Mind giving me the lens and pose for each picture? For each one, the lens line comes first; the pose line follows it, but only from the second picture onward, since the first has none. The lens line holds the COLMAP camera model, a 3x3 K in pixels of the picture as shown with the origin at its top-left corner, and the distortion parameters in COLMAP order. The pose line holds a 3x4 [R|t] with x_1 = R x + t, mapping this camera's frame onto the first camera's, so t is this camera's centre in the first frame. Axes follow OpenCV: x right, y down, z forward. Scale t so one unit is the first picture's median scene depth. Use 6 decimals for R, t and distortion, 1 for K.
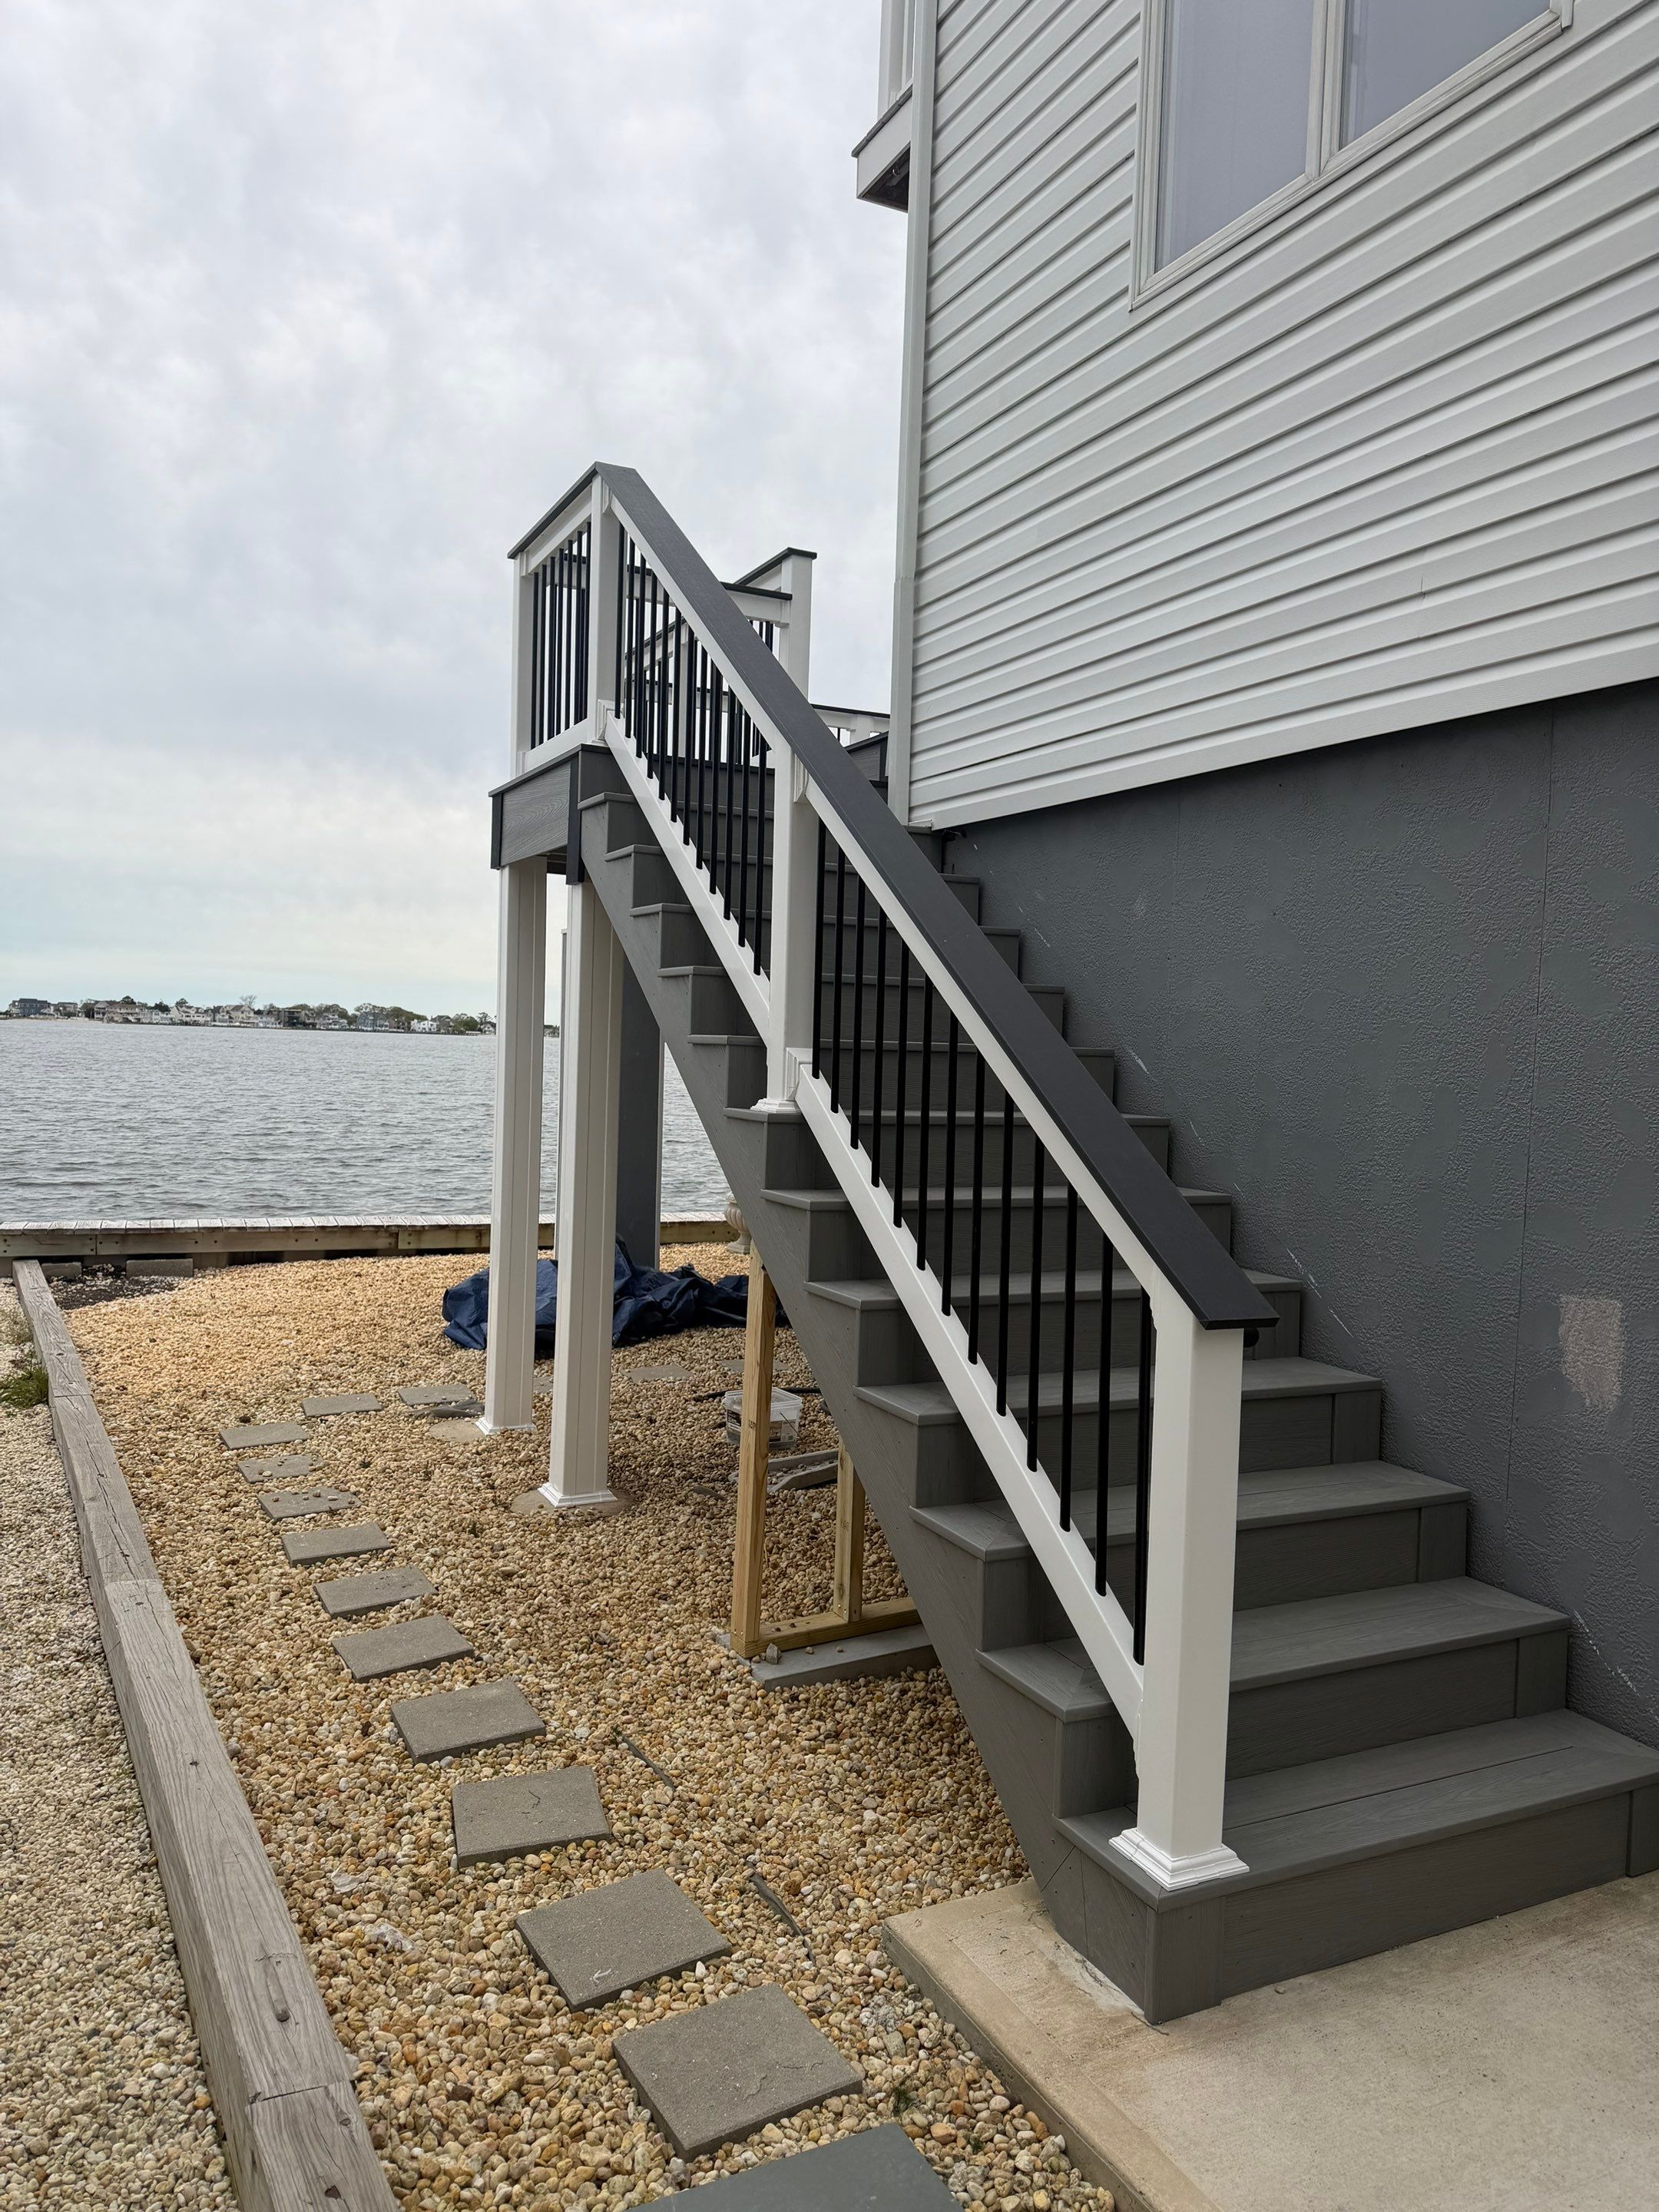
lens RADIAL K [[1565.2, 0, 842.3], [0, 1565.2, 1111.2], [0, 0, 1]] dist [0.002853, 0.001559]
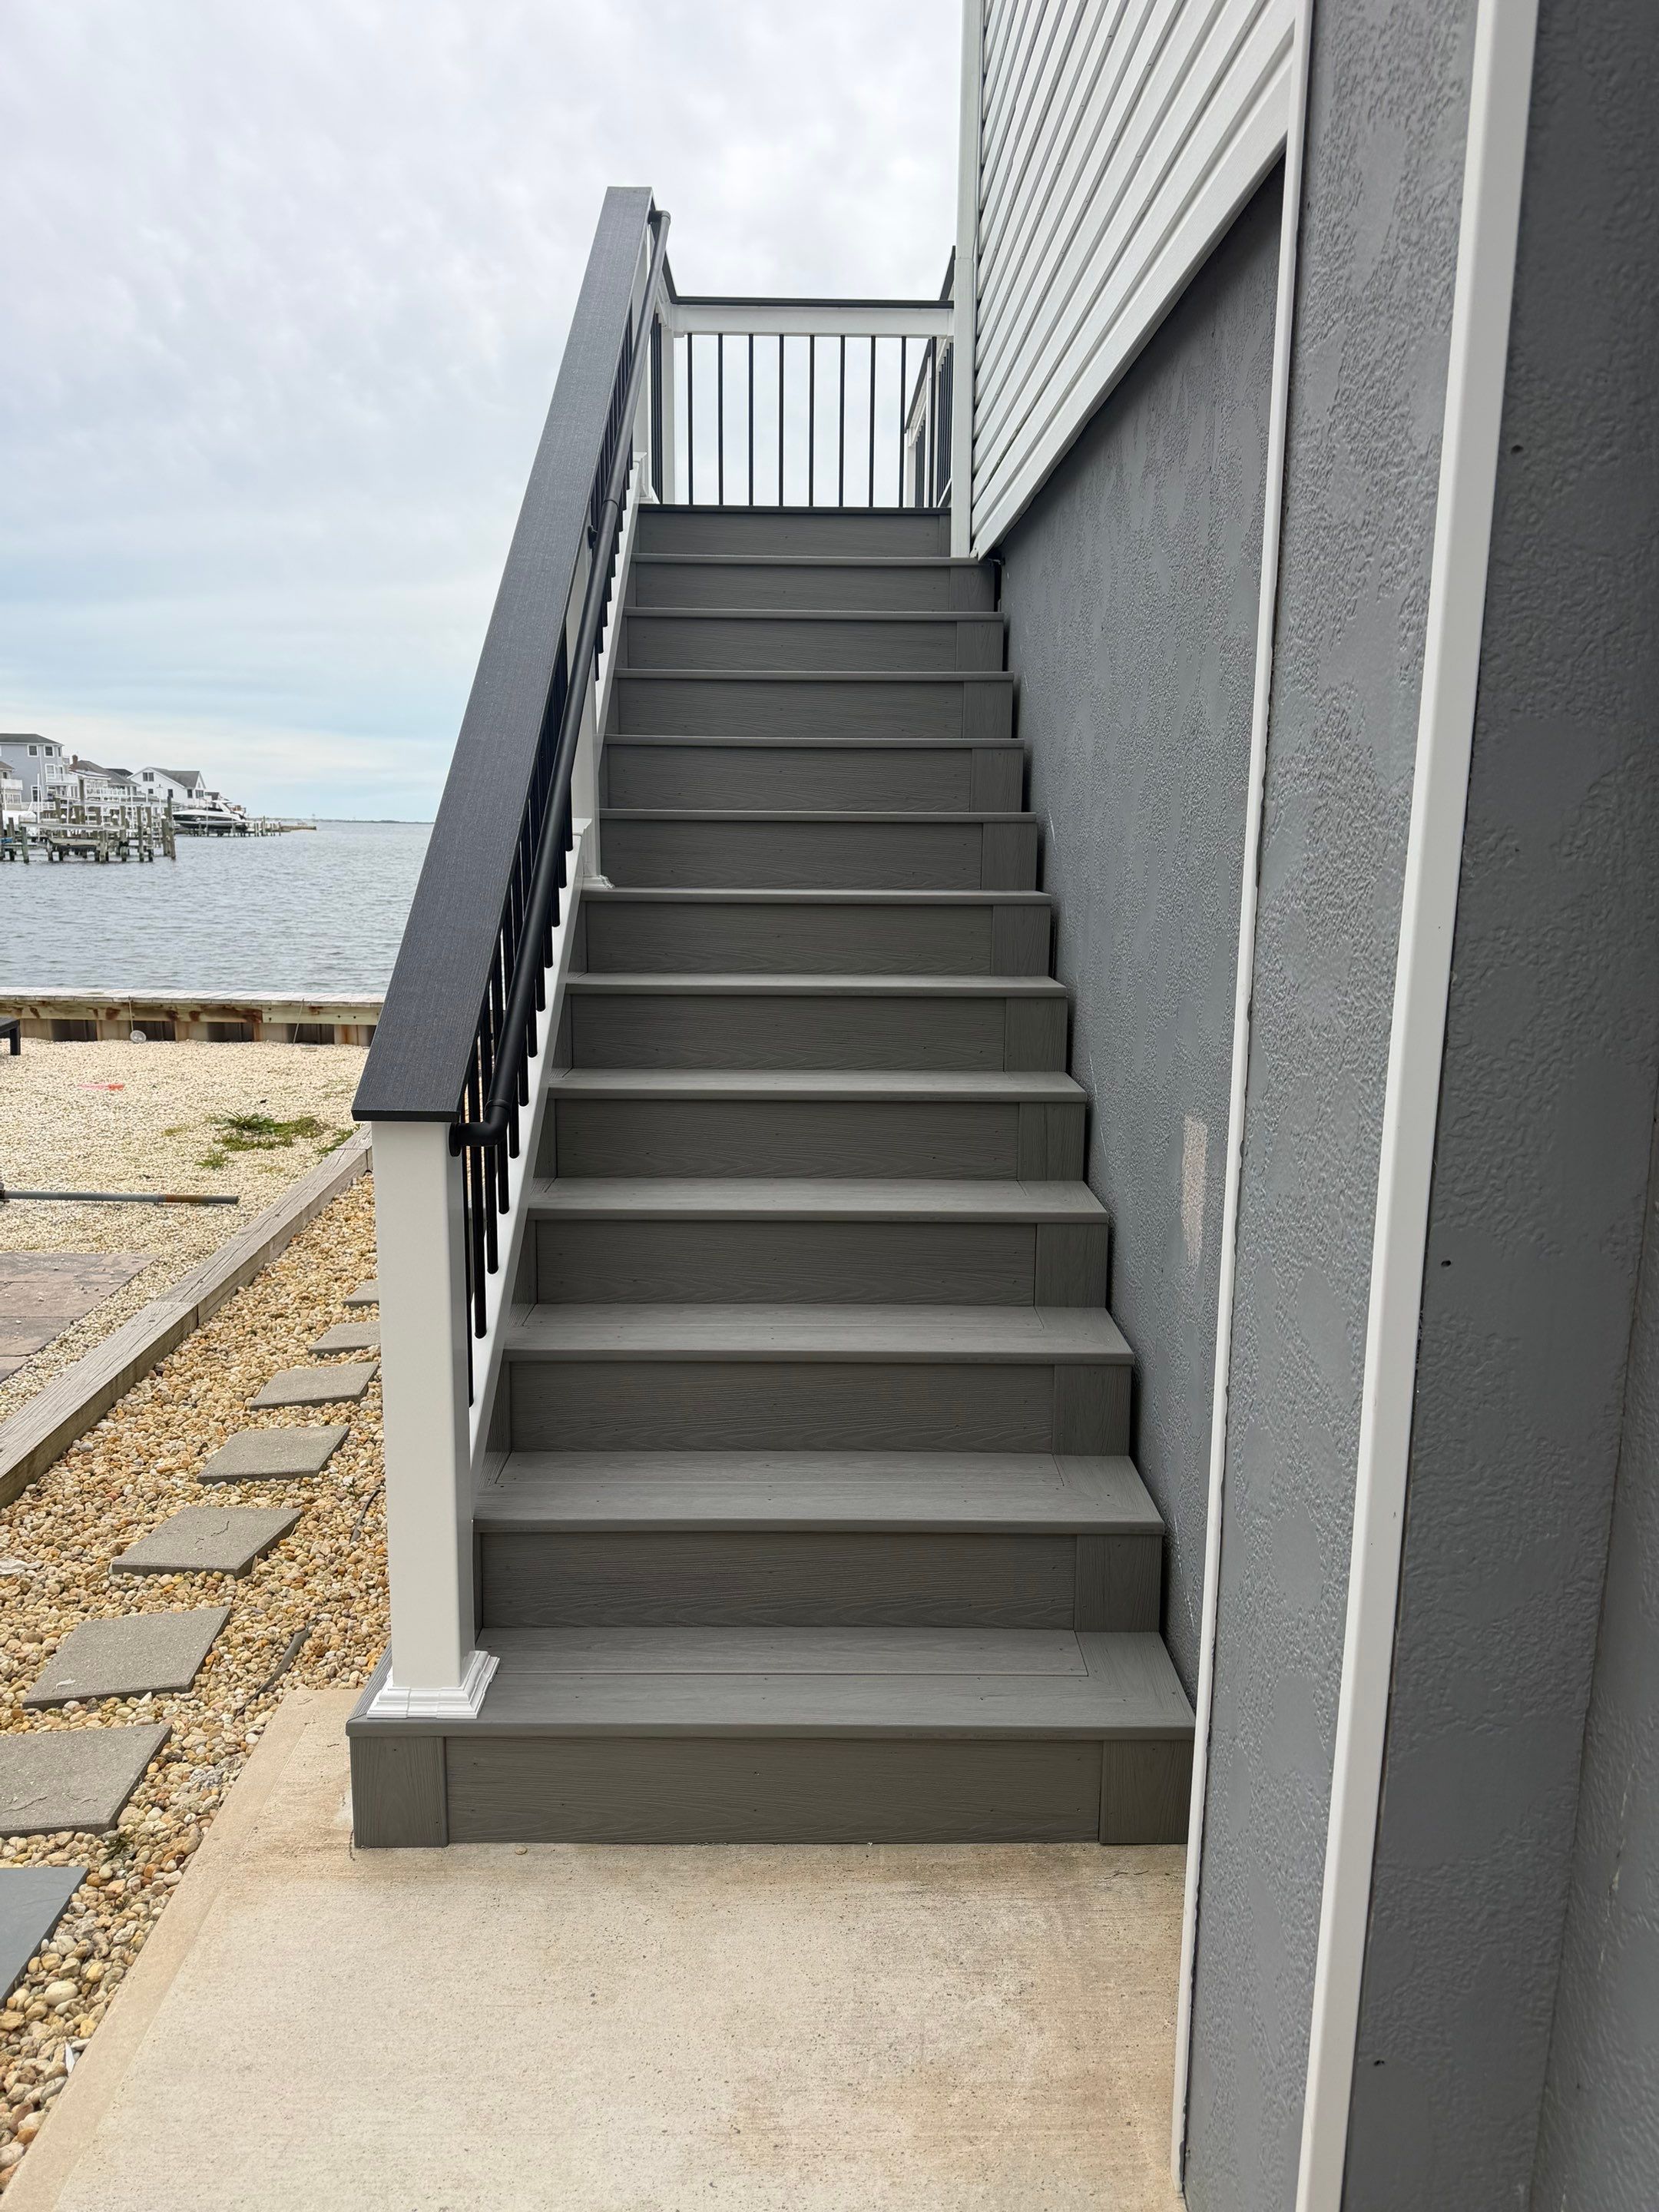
lens RADIAL K [[1565.2, 0, 830.3], [0, 1565.2, 1096.2], [0, 0, 1]] dist [0.002853, 0.001559]
pose [[0.897407, 0.044600, -0.438944, 0.617264], [0.010238, 0.992505, 0.121777, 0.010119], [0.441085, -0.113778, 0.890224, 0.235914]]
